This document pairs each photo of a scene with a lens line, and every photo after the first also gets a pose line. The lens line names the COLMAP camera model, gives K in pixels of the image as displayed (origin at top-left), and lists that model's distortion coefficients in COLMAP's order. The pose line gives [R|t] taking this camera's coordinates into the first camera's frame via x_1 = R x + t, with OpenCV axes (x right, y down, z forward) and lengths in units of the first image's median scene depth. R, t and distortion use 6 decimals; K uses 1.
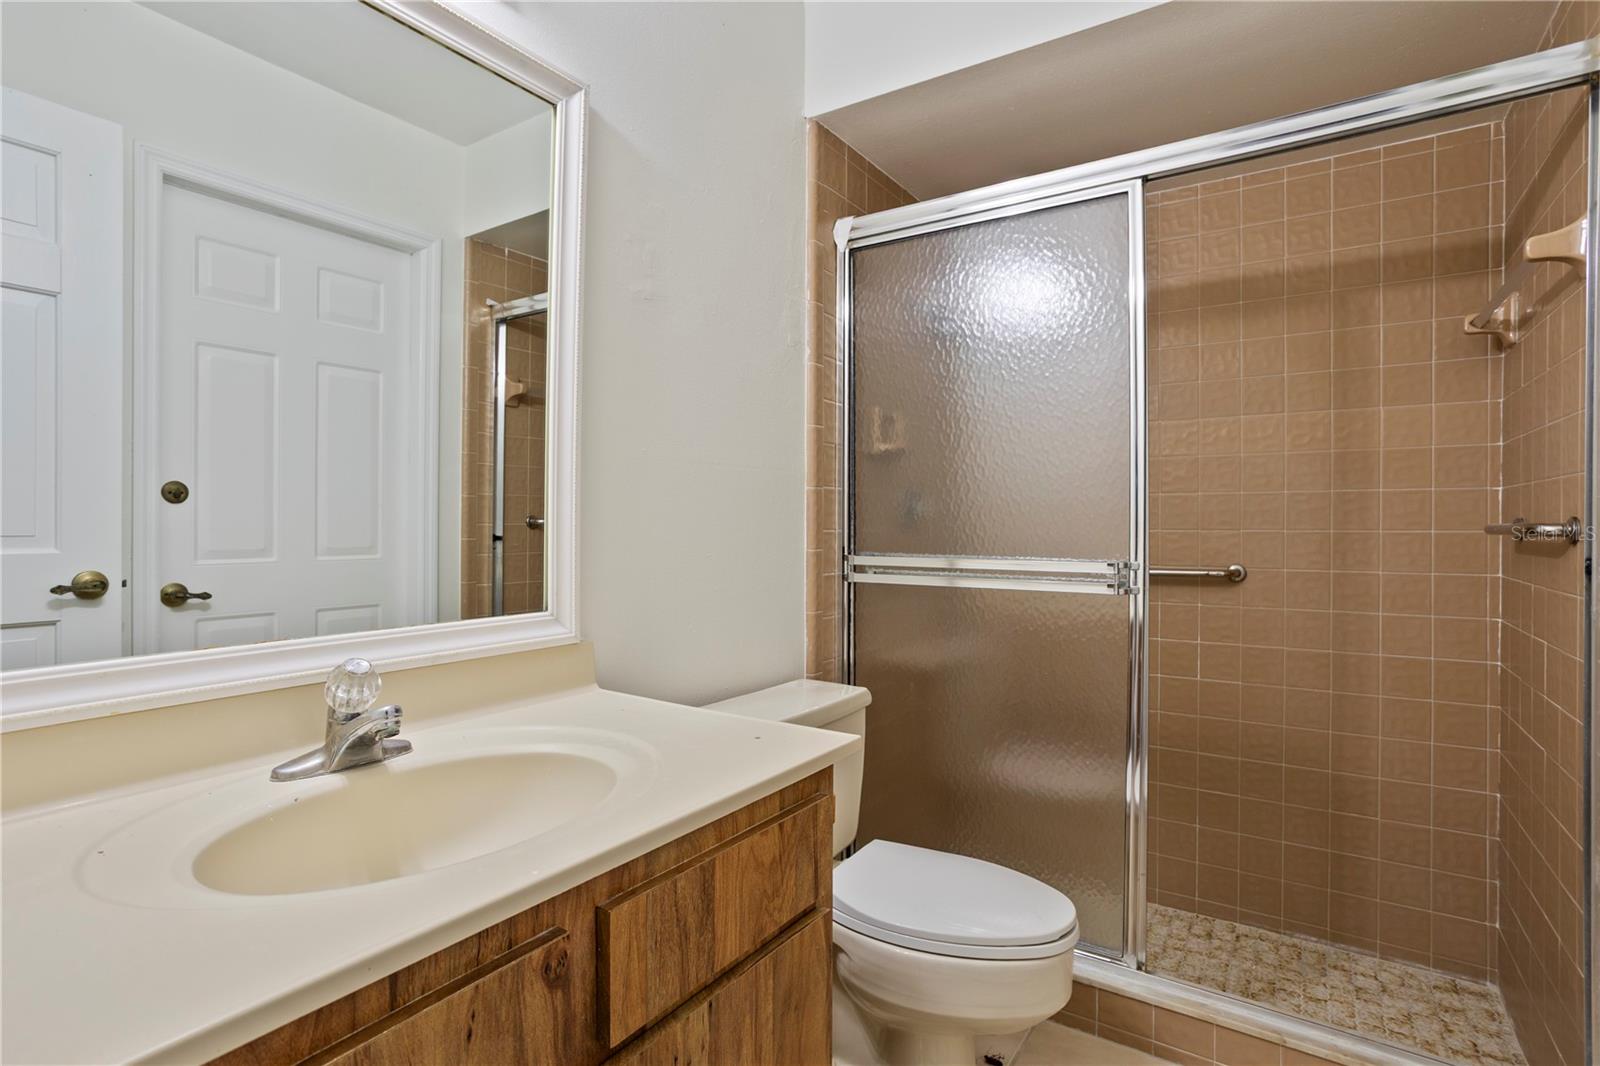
lens RADIAL K [[789.6, 0, 803.3], [0, 789.6, 522.7], [0, 0, 1]] dist [-0.060820, 0.034537]
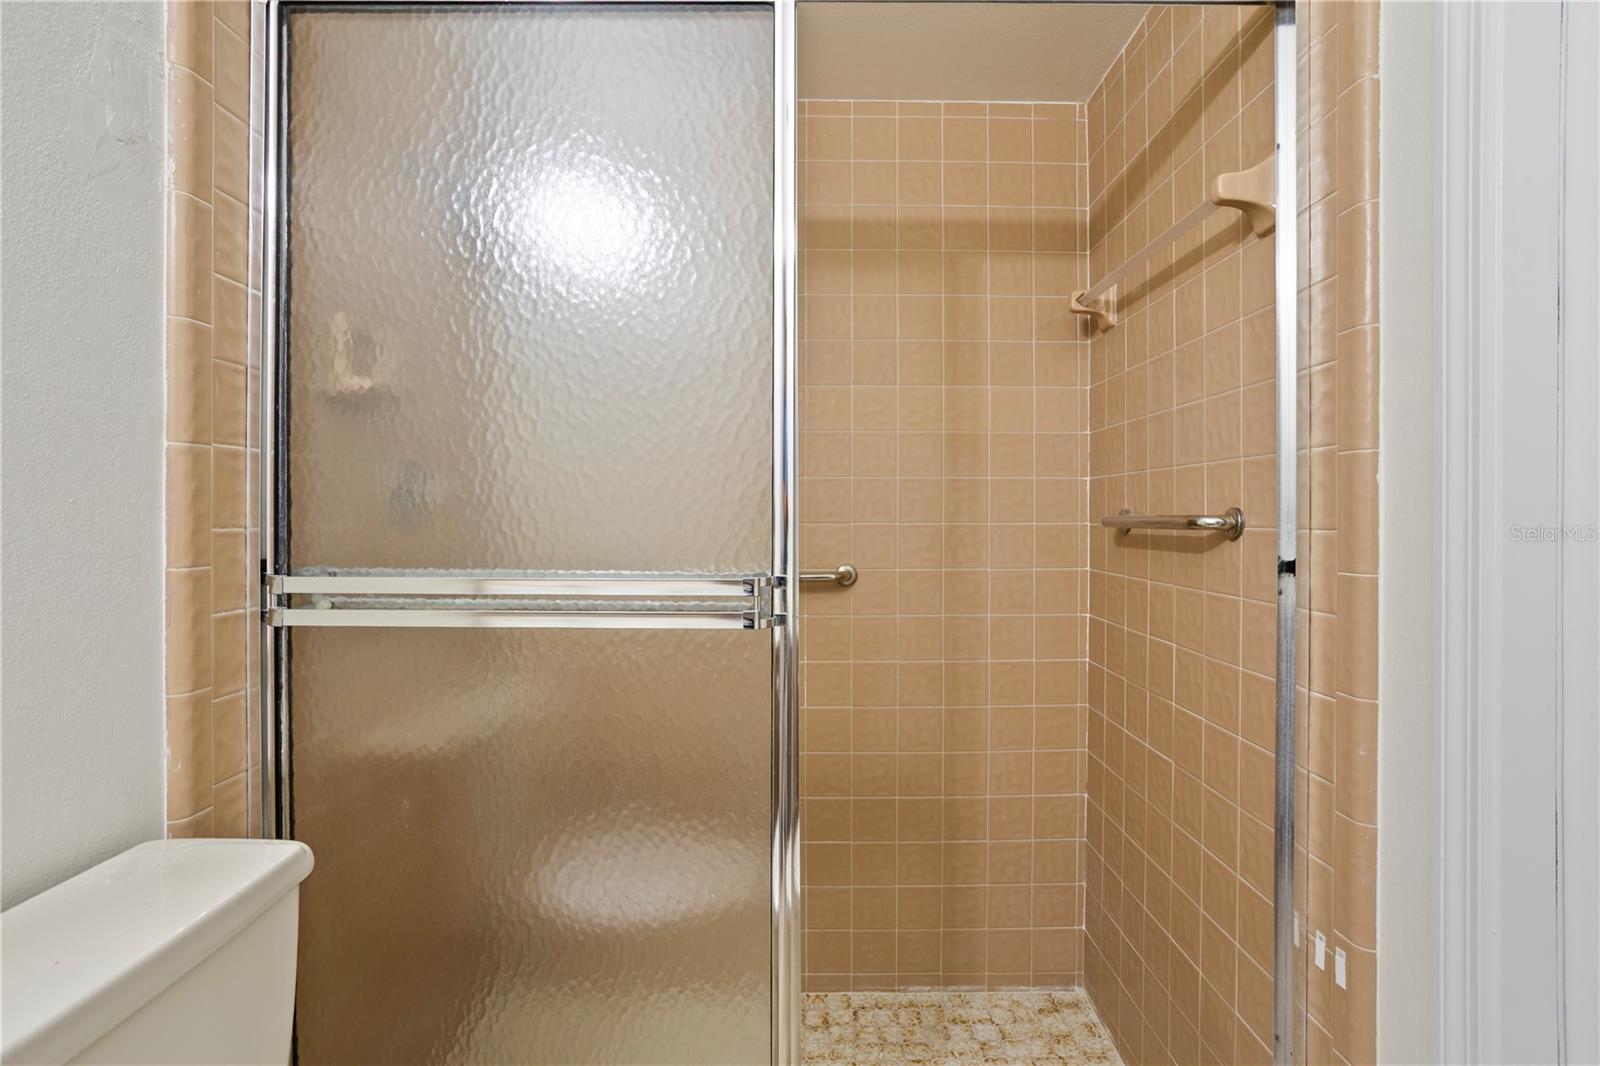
lens RADIAL K [[769.1, 0, 802.3], [0, 769.1, 515.3], [0, 0, 1]] dist [-0.057816, 0.032843]
pose [[0.835297, -0.001644, 0.549796, 0.075215], [0.000915, 0.999998, 0.001600, 0.000108], [-0.549798, -0.000833, 0.835297, 0.376648]]
